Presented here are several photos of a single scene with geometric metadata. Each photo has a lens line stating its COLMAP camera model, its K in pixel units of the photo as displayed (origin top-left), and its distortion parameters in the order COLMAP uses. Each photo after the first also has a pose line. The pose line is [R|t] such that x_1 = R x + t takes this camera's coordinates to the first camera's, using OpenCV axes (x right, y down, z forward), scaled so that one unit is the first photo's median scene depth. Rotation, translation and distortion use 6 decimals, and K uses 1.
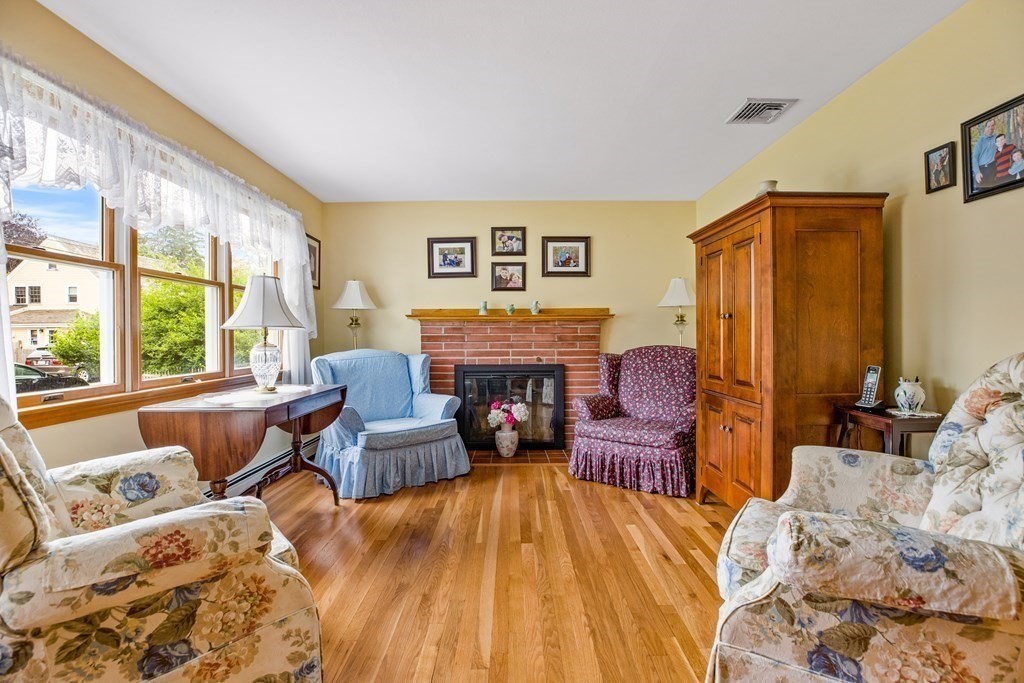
lens RADIAL K [[470.0, 0, 512.6], [0, 470.0, 337.9], [0, 0, 1]] dist [-0.045278, 0.012219]
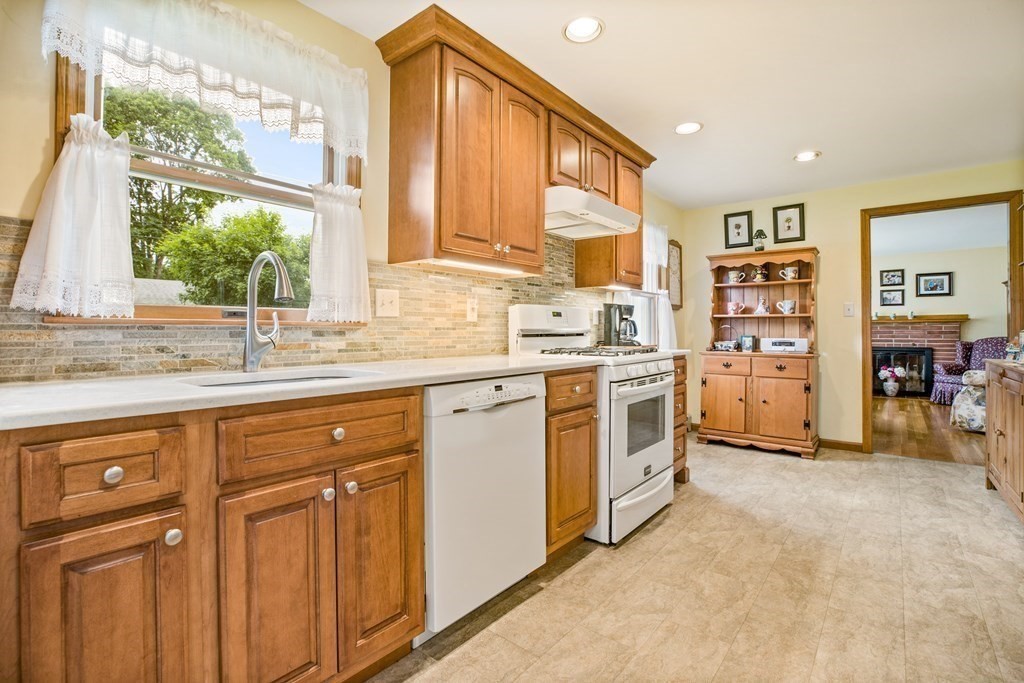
lens RADIAL K [[475.3, 0, 511.8], [0, 475.3, 328.3], [0, 0, 1]] dist [-0.041370, 0.010548]
pose [[0.767325, -0.002649, -0.641253, 0.017179], [-0.003826, 0.999955, -0.008710, 0.007592], [0.641247, 0.009137, 0.767280, -1.640791]]
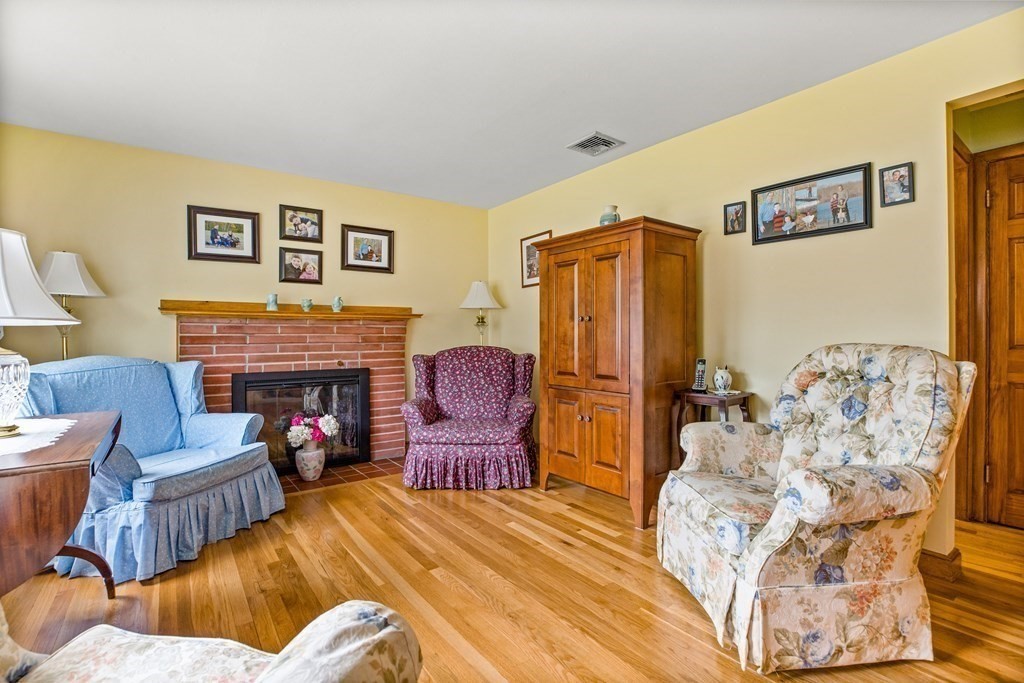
lens RADIAL K [[470.0, 0, 512.6], [0, 470.0, 337.9], [0, 0, 1]] dist [-0.045278, 0.012219]
pose [[0.802151, -0.001120, 0.597120, -0.261612], [0.002838, 0.999994, -0.001936, 0.000975], [-0.597114, 0.003247, 0.802150, 0.135957]]
